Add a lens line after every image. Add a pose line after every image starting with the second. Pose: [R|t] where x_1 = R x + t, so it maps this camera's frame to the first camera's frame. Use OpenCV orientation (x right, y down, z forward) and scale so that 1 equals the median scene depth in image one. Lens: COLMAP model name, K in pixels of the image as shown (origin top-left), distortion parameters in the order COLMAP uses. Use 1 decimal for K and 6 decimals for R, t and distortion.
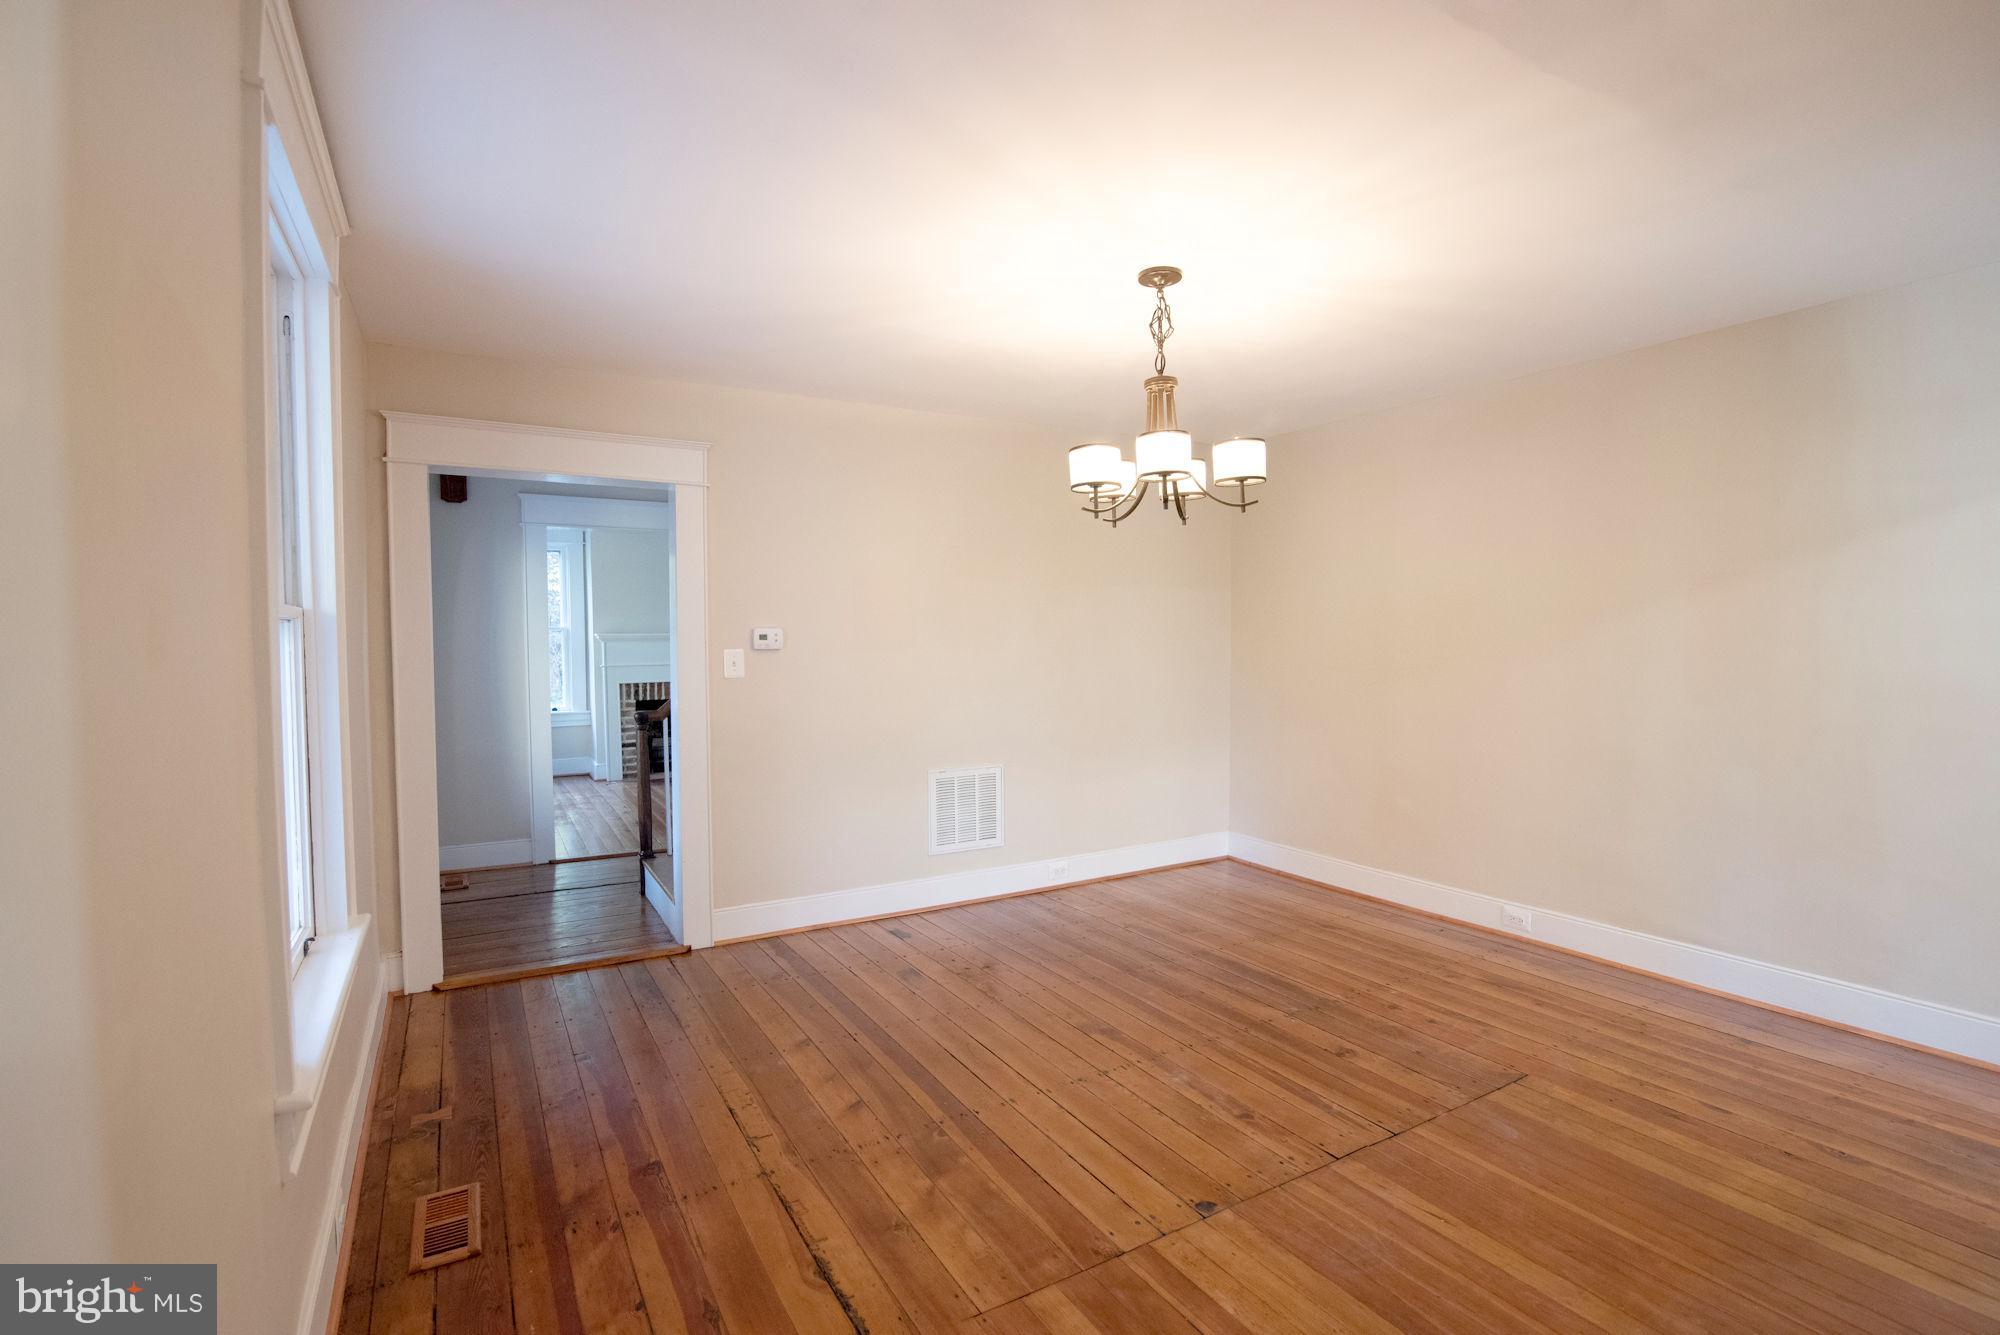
lens RADIAL K [[914.3, 0, 995.5], [0, 914.3, 664.2], [0, 0, 1]] dist [0.000192, -0.000159]
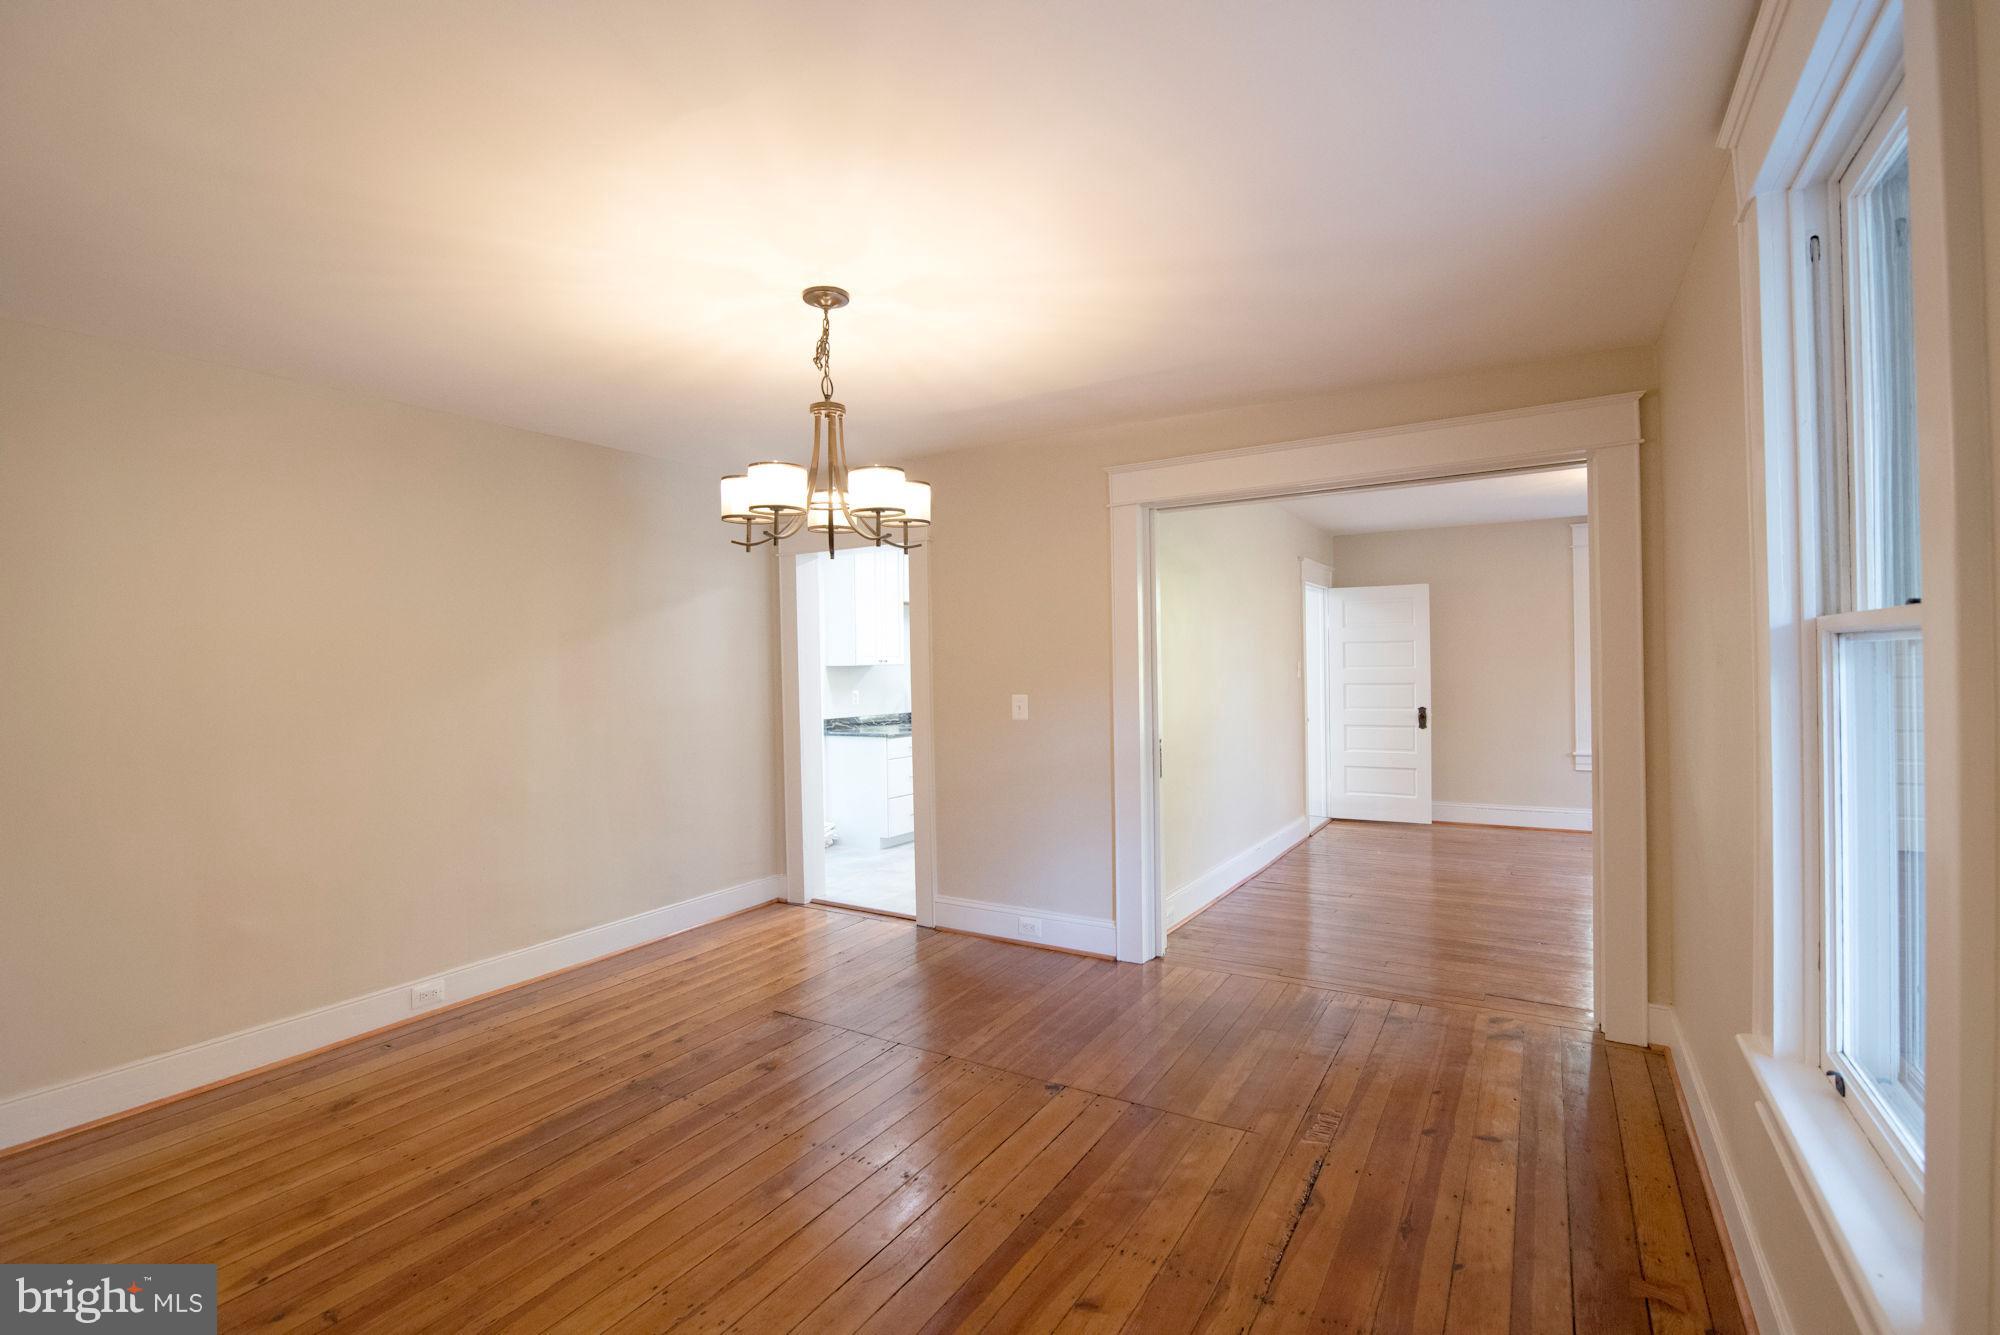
lens RADIAL K [[914.3, 0, 994.9], [0, 914.3, 667.6], [0, 0, 1]] dist [0.000192, -0.000159]
pose [[-0.476252, 0.013561, 0.879204, -0.623347], [0.047206, 0.998833, 0.010165, -0.039010], [-0.878041, 0.046345, -0.476336, 1.117602]]
